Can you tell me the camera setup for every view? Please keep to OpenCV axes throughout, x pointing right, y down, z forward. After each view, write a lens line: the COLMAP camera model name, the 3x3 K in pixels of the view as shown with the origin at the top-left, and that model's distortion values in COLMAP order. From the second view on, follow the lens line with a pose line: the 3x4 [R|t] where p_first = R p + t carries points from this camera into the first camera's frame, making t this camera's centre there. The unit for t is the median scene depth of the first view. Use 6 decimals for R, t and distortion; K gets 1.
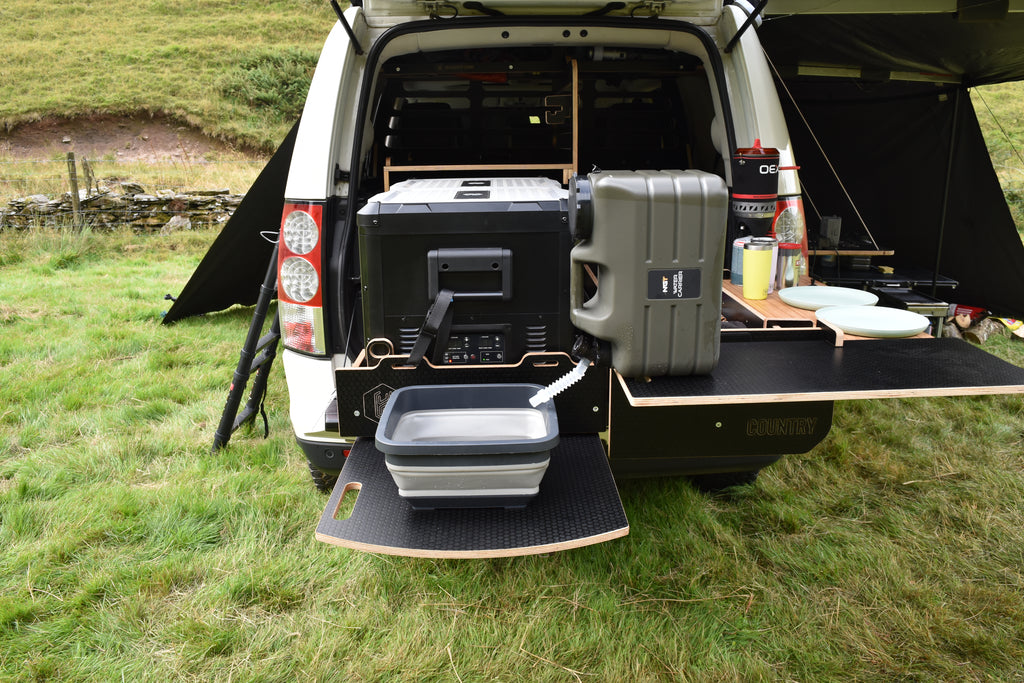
lens RADIAL K [[801.1, 0, 507.9], [0, 801.1, 332.3], [0, 0, 1]] dist [-0.095008, 0.019116]
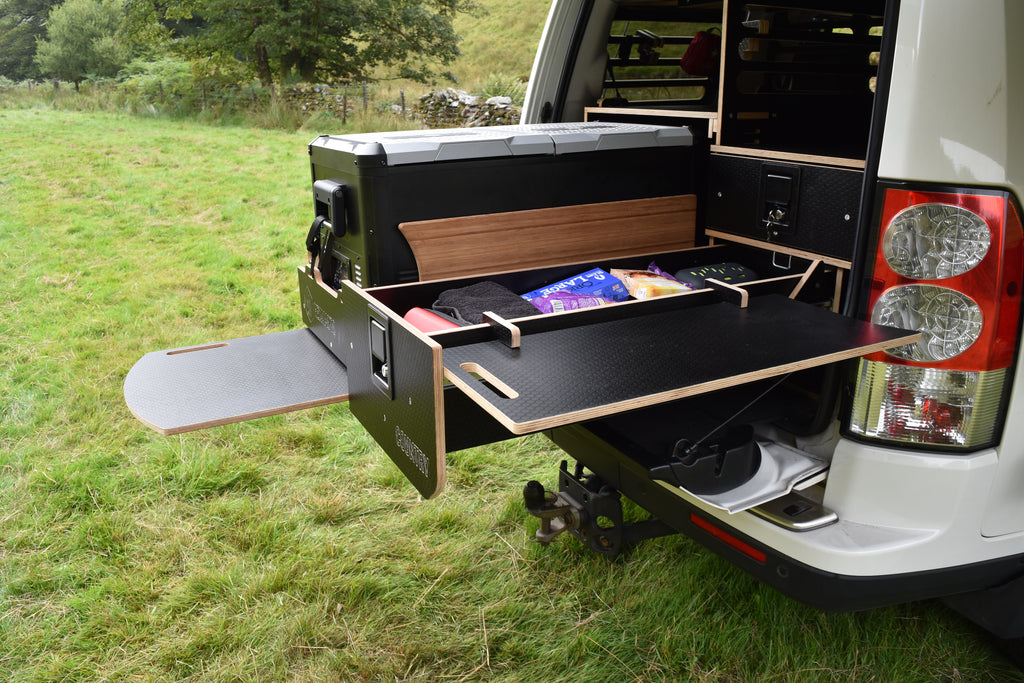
lens RADIAL K [[801.1, 0, 512.1], [0, 801.1, 331.3], [0, 0, 1]] dist [-0.095008, 0.019116]
pose [[0.450870, 0.269535, -0.850921, 0.709096], [-0.204741, 0.959129, 0.195327, -0.117276], [0.868791, 0.086151, 0.487627, 0.476315]]
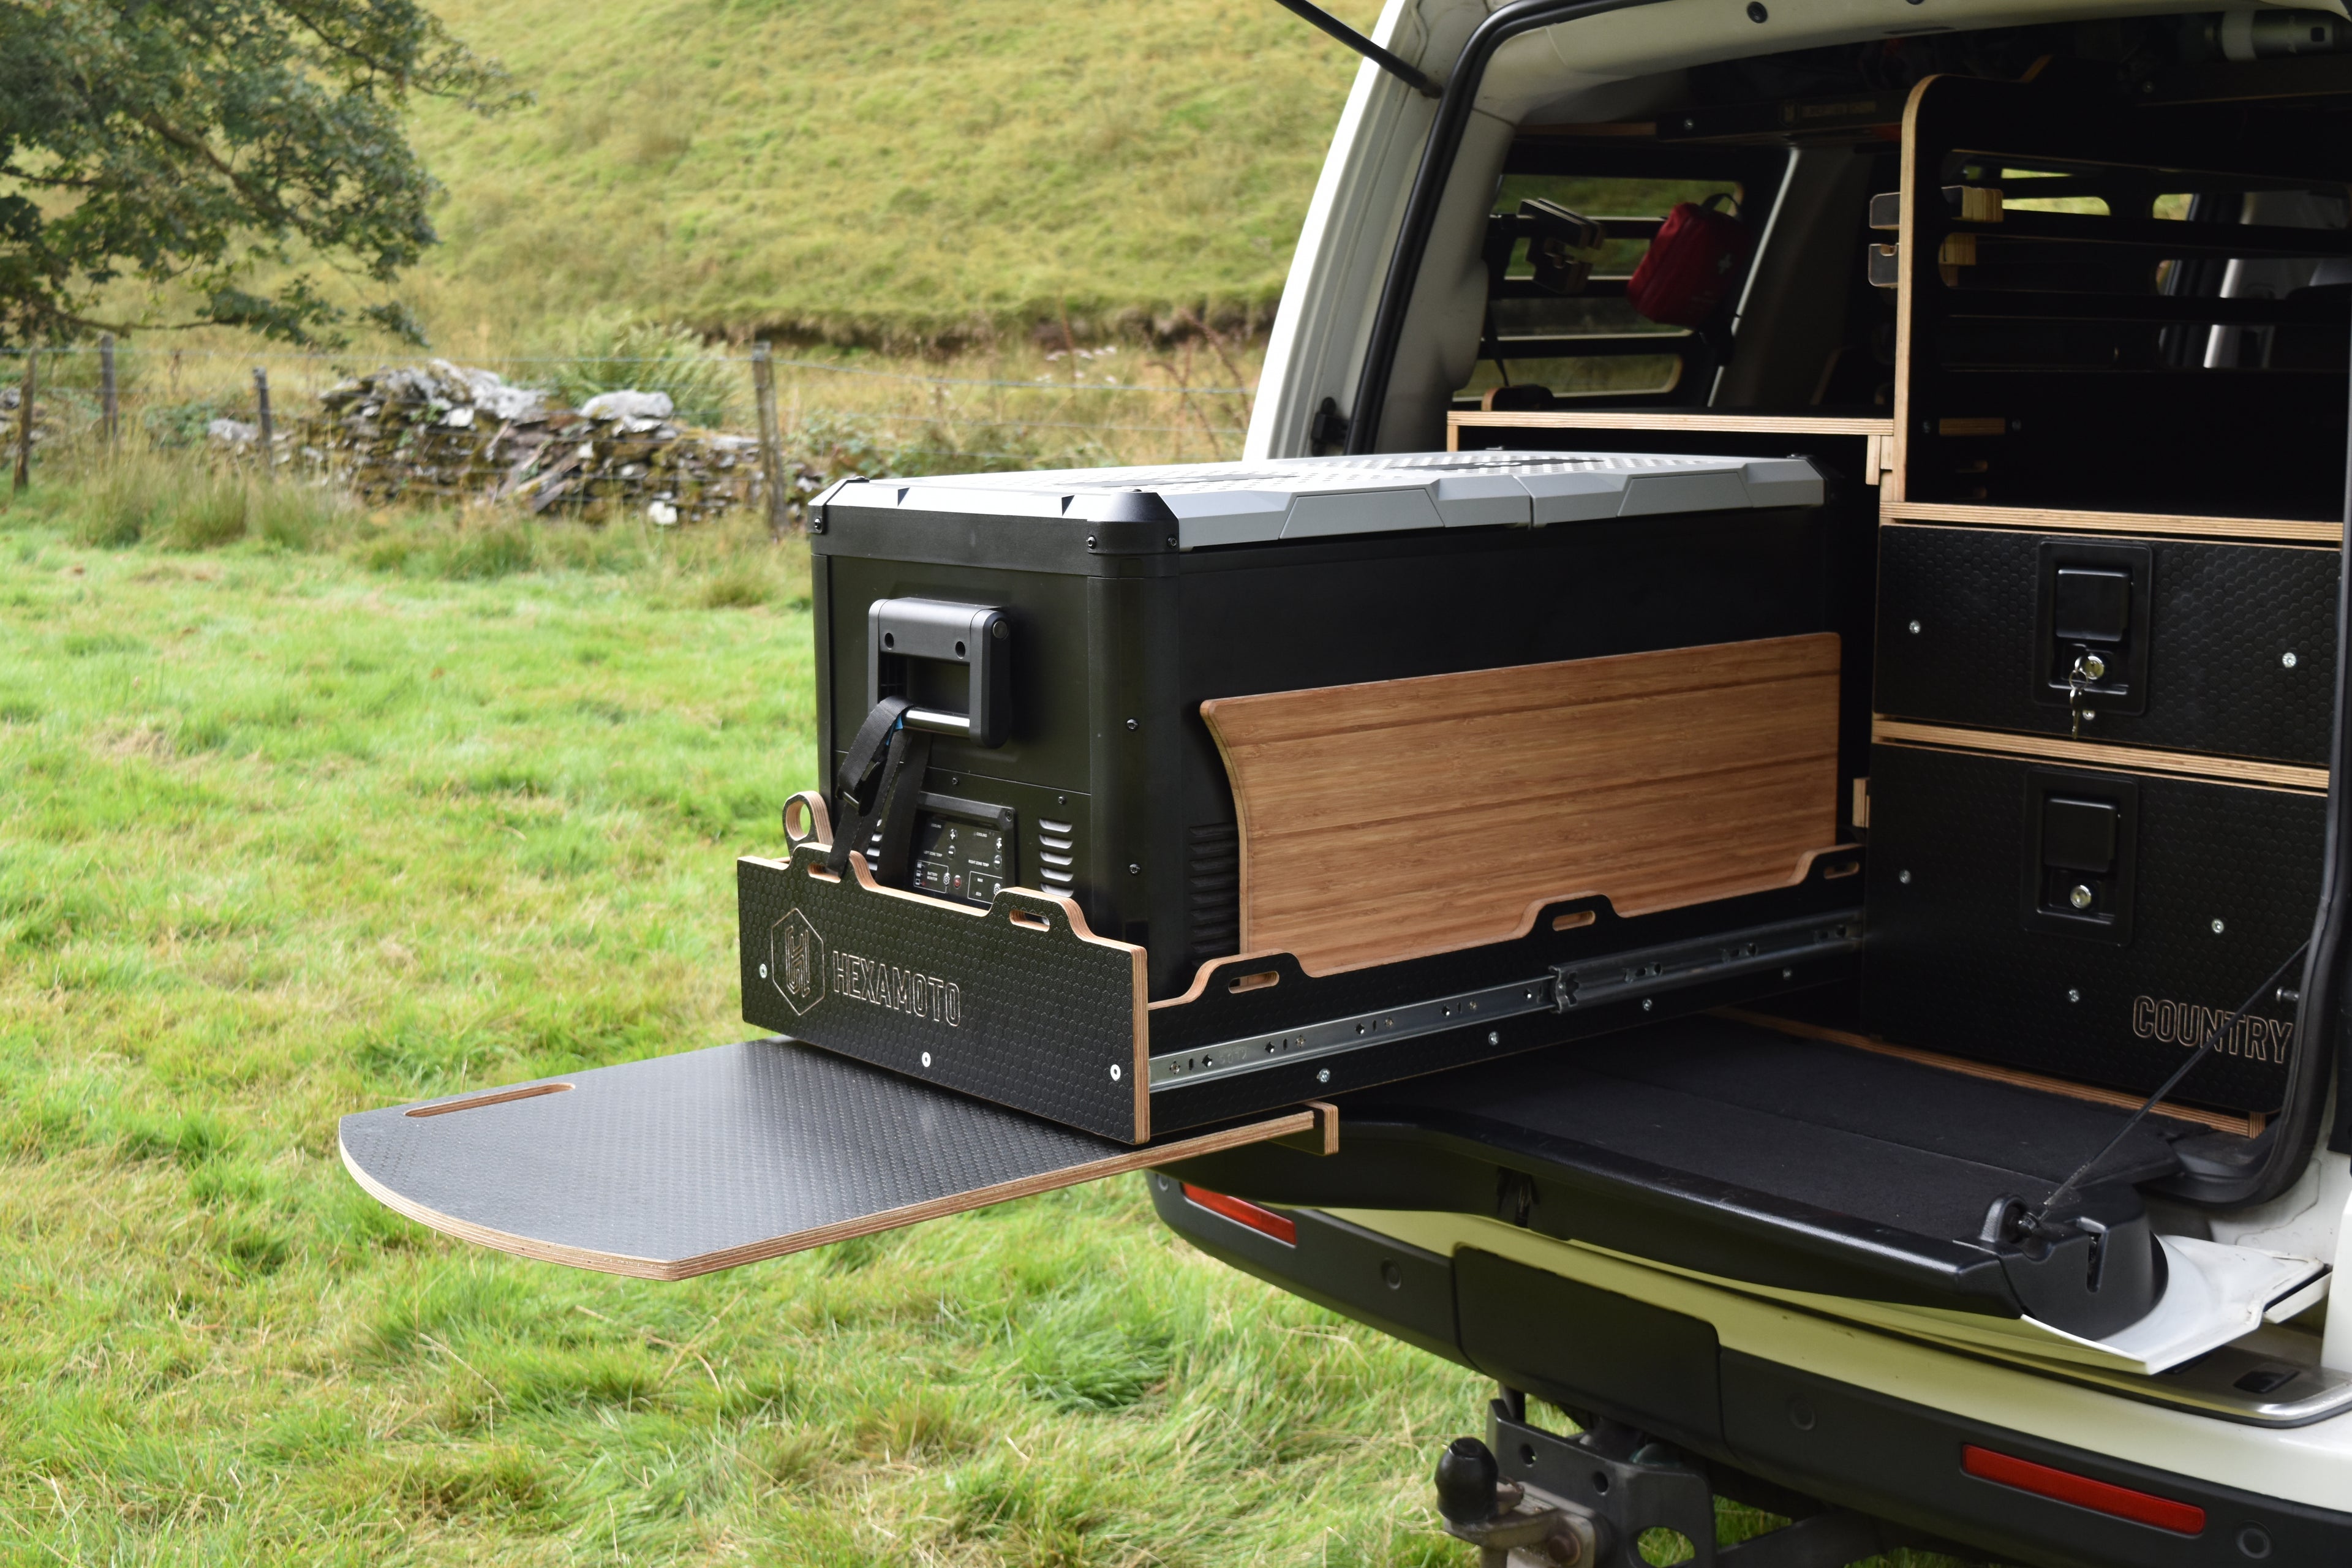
lens RADIAL K [[2992.9, 0, 1206.0], [0, 2992.9, 747.2], [0, 0, 1]] dist [-0.040210, 0.000000]
pose [[0.633205, 0.110535, -0.766051, 0.801963], [-0.187026, 0.982271, -0.012859, -0.026456], [0.751048, 0.151414, 0.642652, 0.101986]]
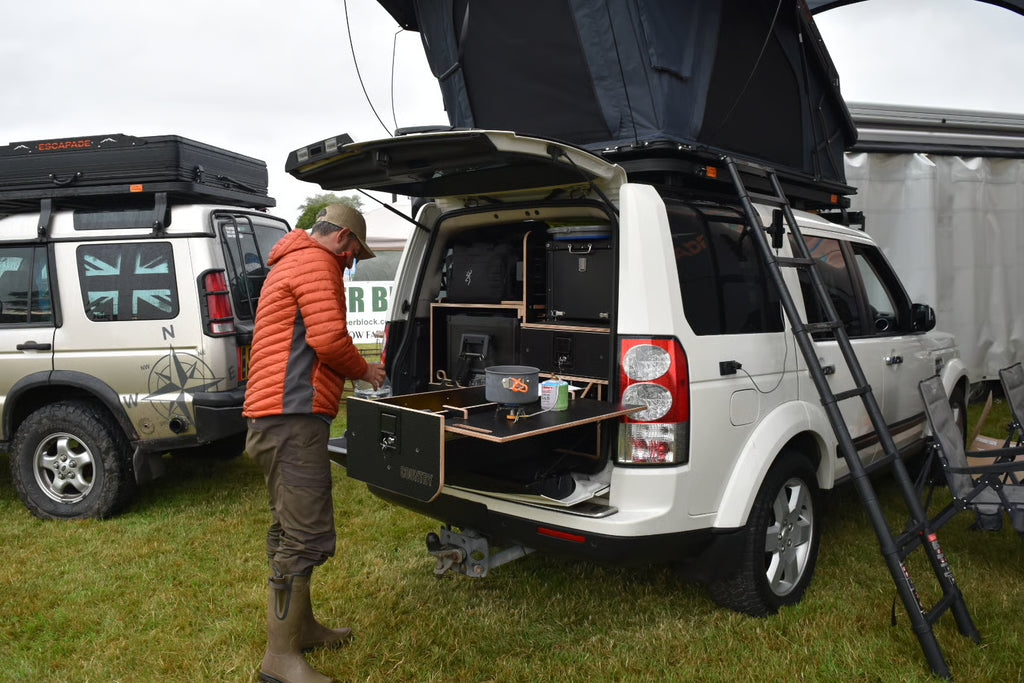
lens RADIAL K [[801.1, 0, 532.2], [0, 801.1, 333.2], [0, 0, 1]] dist [-0.095008, 0.019116]
pose [[0.744054, 0.053821, -0.665948, 1.025860], [-0.165460, 0.980544, -0.105620, -0.019875], [0.647307, 0.188775, 0.738484, -0.004189]]
